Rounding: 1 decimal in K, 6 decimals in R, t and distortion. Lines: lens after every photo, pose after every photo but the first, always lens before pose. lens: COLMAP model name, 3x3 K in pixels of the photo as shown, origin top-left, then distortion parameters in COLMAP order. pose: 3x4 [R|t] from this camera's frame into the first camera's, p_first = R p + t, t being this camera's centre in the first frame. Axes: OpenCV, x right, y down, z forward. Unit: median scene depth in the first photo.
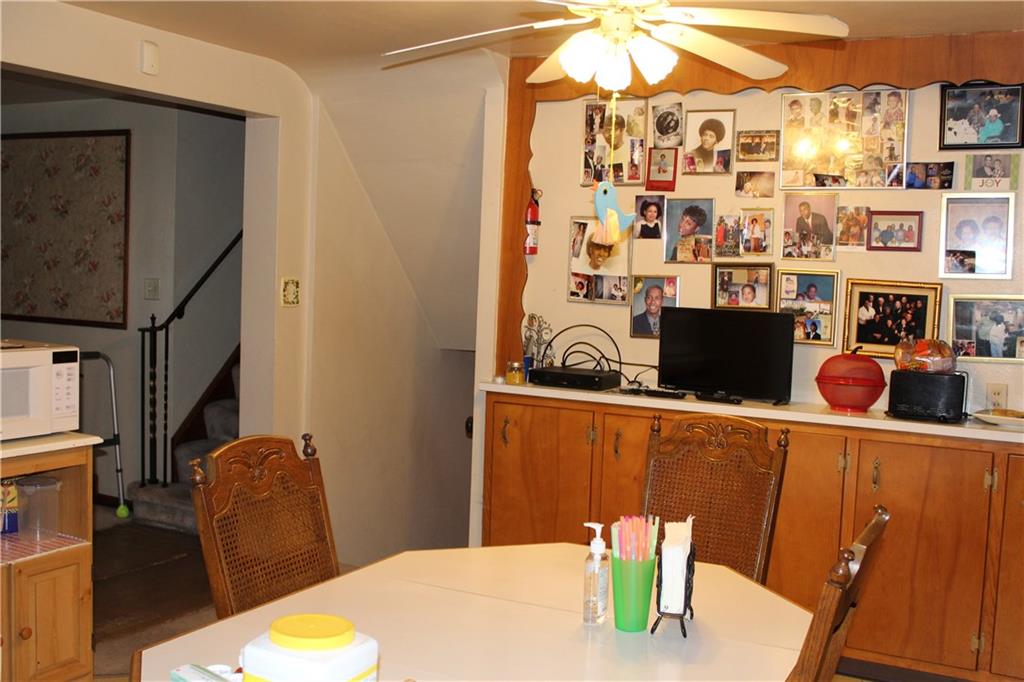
lens RADIAL K [[1069.3, 0, 511.8], [0, 1069.3, 346.5], [0, 0, 1]] dist [-0.052842, 0.000000]
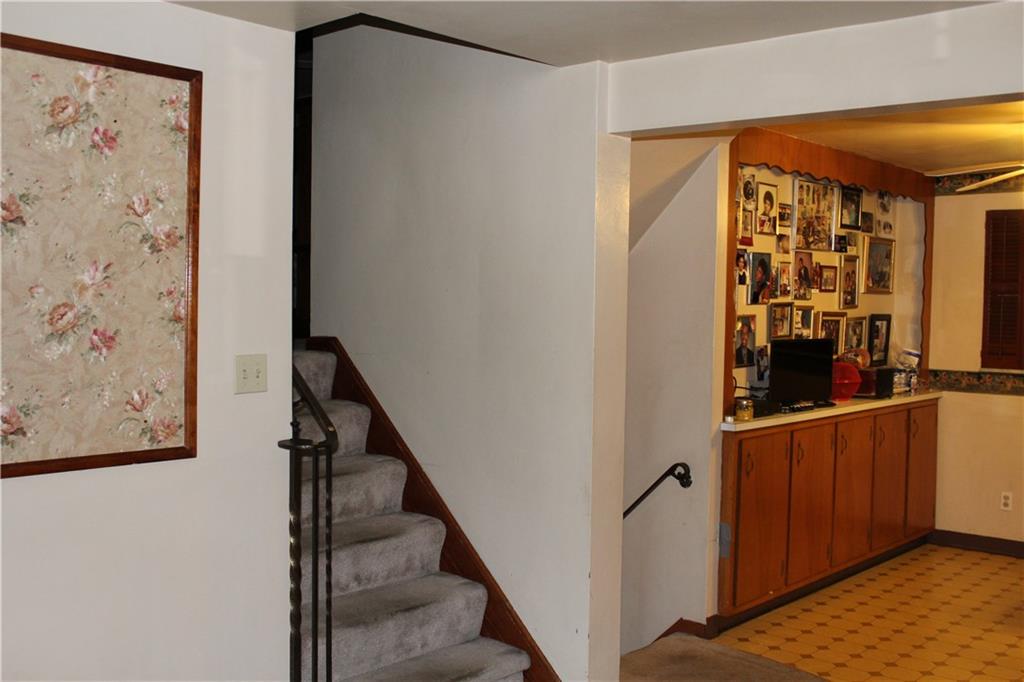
lens RADIAL K [[1069.3, 0, 512.2], [0, 1069.3, 339.3], [0, 0, 1]] dist [-0.052842, 0.000000]
pose [[0.240765, -0.072660, 0.967860, -1.118125], [0.059173, 0.996438, 0.060086, -0.128870], [-0.968778, 0.042805, 0.244207, 0.974547]]
